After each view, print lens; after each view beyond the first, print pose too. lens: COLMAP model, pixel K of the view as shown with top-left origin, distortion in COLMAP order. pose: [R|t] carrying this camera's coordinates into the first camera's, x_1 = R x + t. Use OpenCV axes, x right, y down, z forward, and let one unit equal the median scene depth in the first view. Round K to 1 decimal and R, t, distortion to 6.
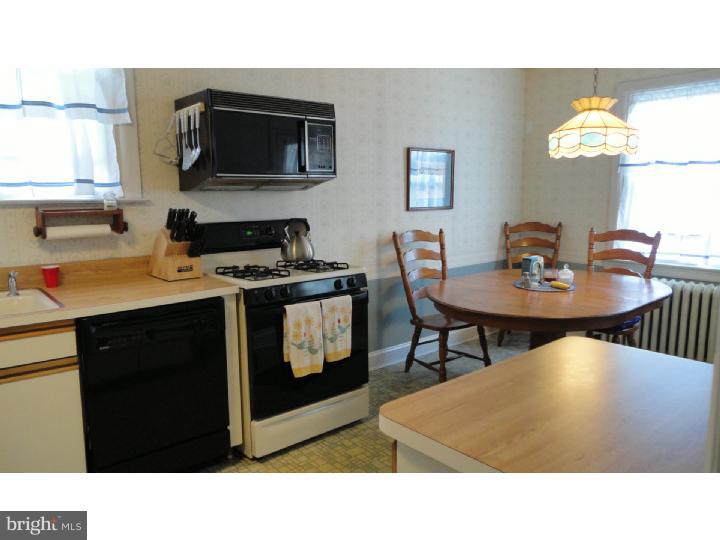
lens RADIAL K [[524.6, 0, 360.5], [0, 524.6, 268.7], [0, 0, 1]] dist [0.001193, -0.001170]
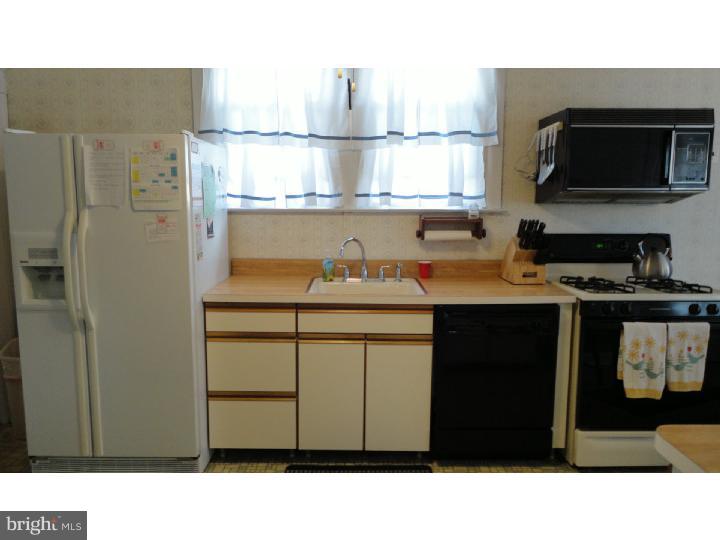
lens RADIAL K [[524.6, 0, 366.7], [0, 524.6, 269.8], [0, 0, 1]] dist [0.001193, -0.001170]
pose [[0.771432, 0.094252, -0.629292, 0.091096], [-0.101920, 0.994503, 0.024010, -0.001314], [0.628096, 0.045615, 0.776798, -0.063690]]
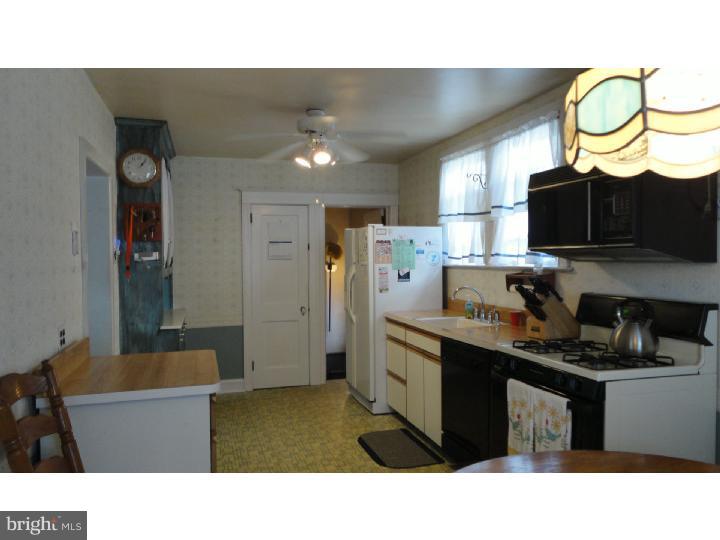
lens RADIAL K [[524.6, 0, 358.6], [0, 524.6, 272.4], [0, 0, 1]] dist [0.001193, -0.001170]
pose [[-0.404597, 0.037171, -0.913739, 0.862103], [-0.121118, 0.988193, 0.093830, -0.182171], [0.906439, 0.148634, -0.395318, 1.076761]]
